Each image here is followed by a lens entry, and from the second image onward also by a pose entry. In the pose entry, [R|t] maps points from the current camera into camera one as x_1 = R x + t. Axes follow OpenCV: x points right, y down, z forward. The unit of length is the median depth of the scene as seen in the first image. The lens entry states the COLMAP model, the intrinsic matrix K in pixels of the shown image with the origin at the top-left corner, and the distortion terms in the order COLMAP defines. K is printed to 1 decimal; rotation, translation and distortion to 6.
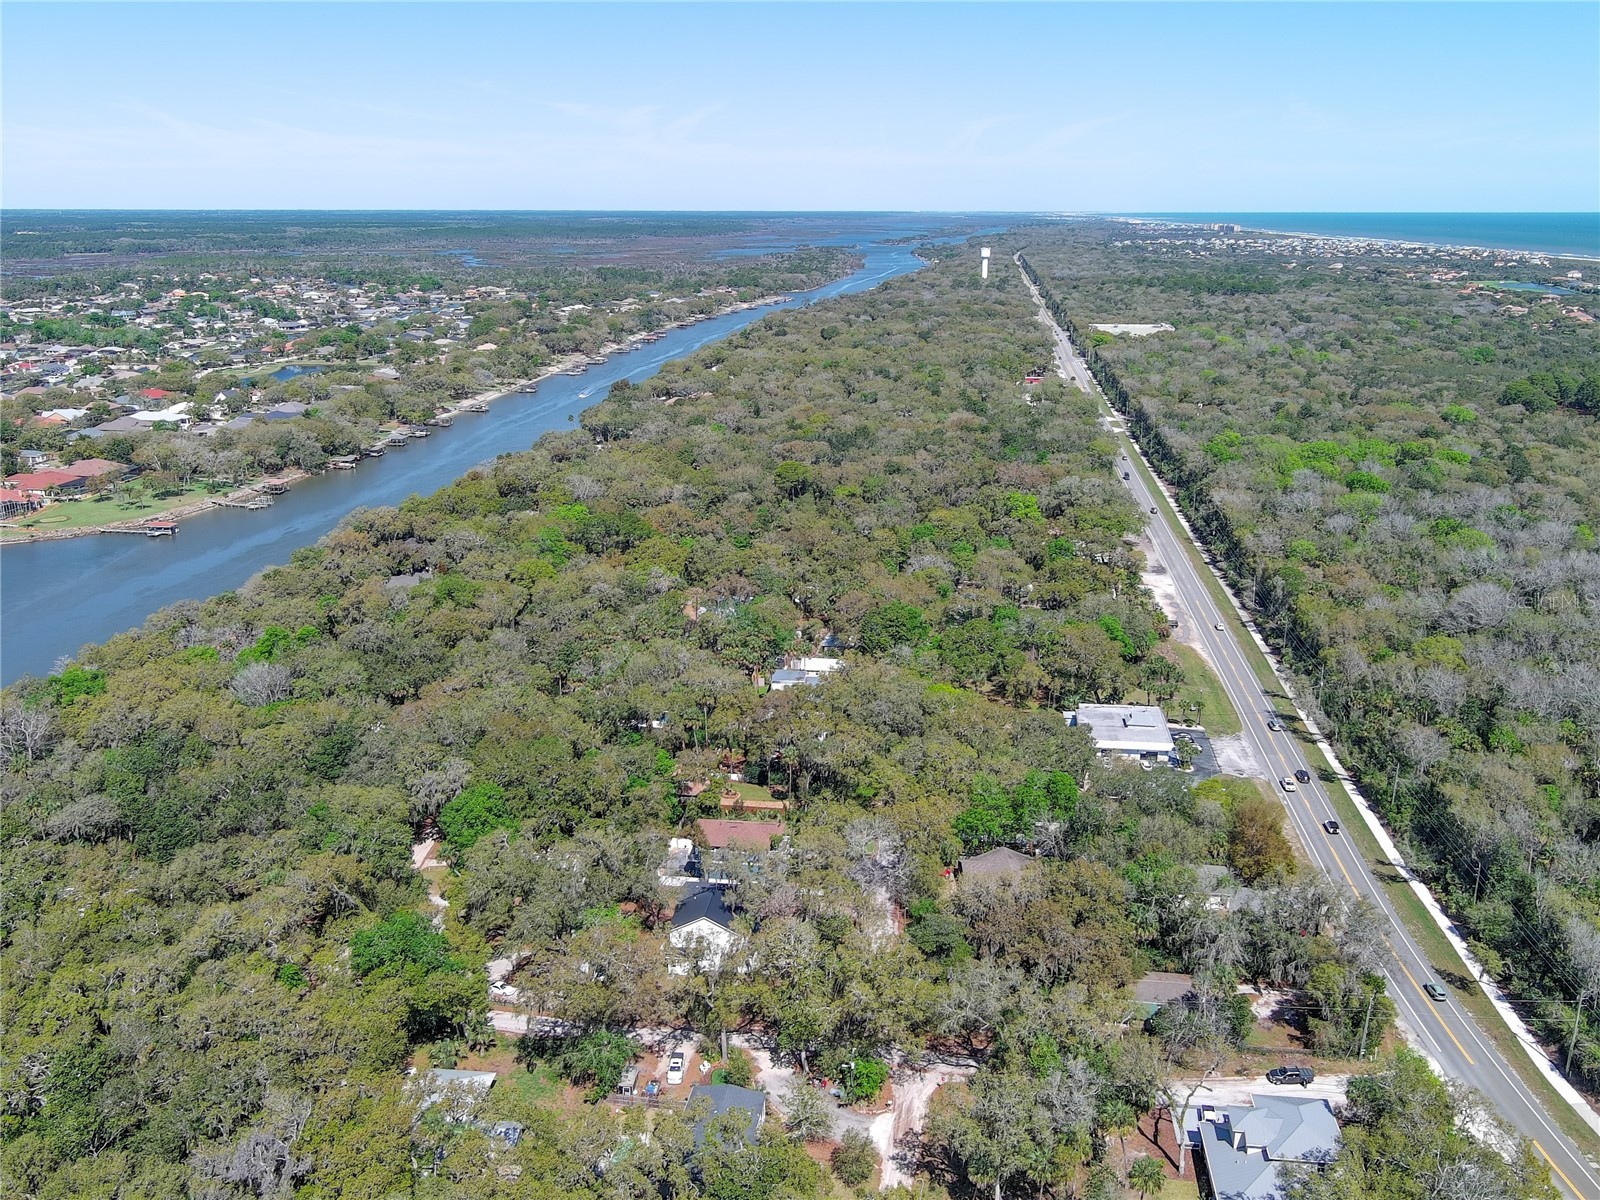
lens RADIAL K [[1354.3, 0, 800.0], [0, 1354.3, 600.0], [0, 0, 1]] dist [0.008548, -0.018184]
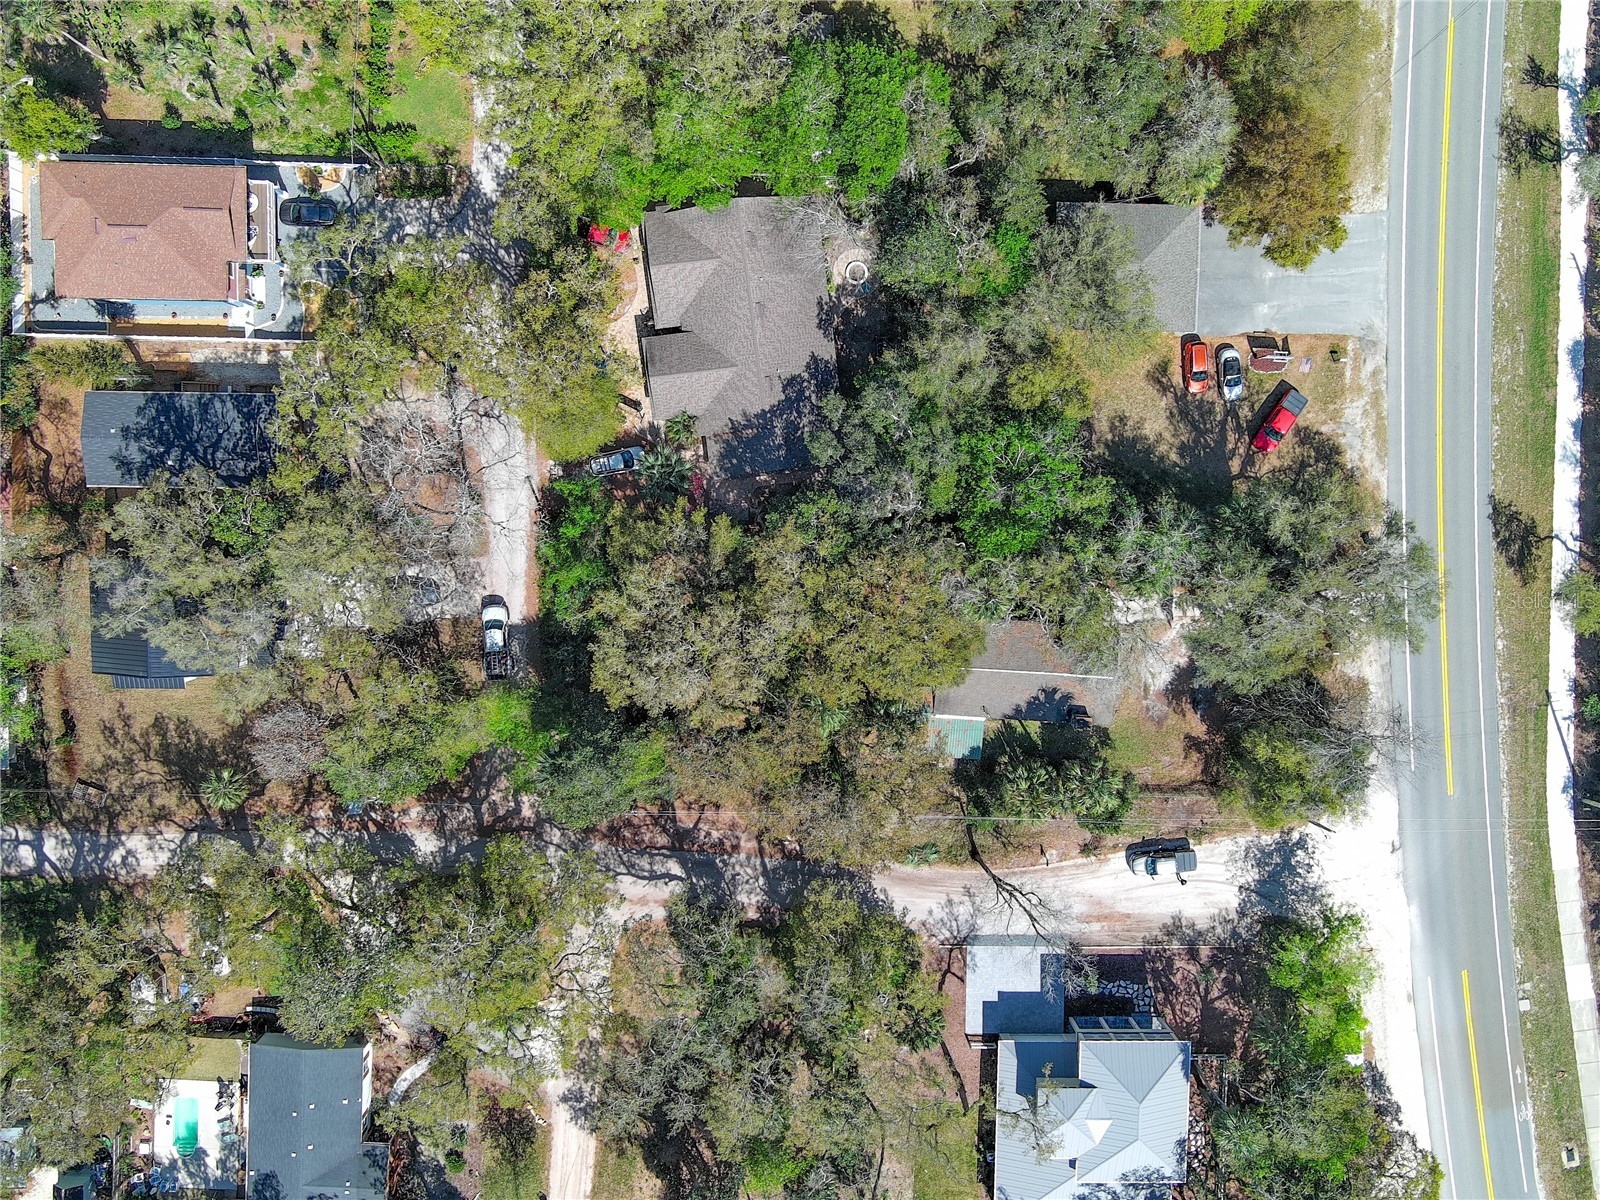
lens RADIAL K [[1354.3, 0, 800.0], [0, 1354.3, 600.0], [0, 0, 1]] dist [0.008548, -0.018184]
pose [[0.993401, -0.113730, 0.014825, 0.065649], [0.008851, 0.204897, 0.978744, -0.105610], [-0.114350, -0.972154, 0.204551, 0.340471]]
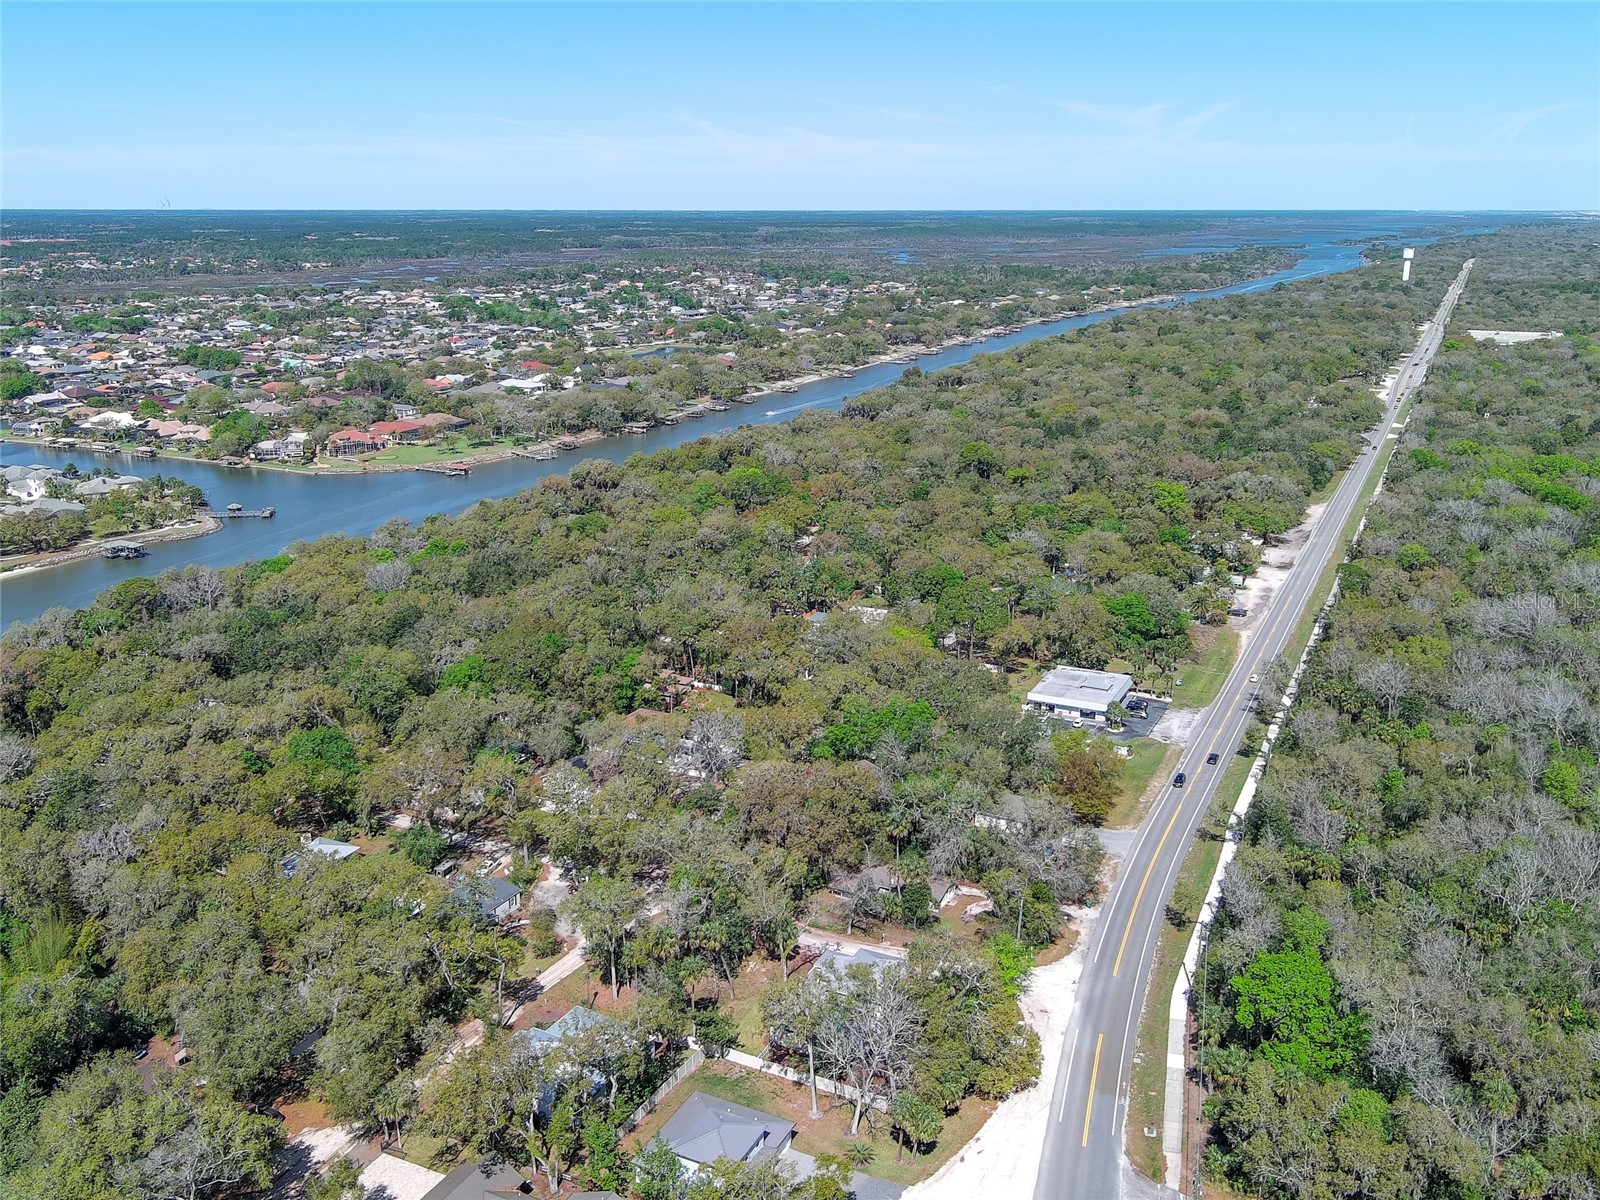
lens RADIAL K [[1354.3, 0, 800.0], [0, 1354.3, 600.0], [0, 0, 1]] dist [0.008548, -0.018184]
pose [[0.941175, 0.091054, -0.325420, 0.201390], [-0.091067, 0.995728, 0.015226, 0.015533], [0.325416, 0.015305, 0.945447, -0.043955]]
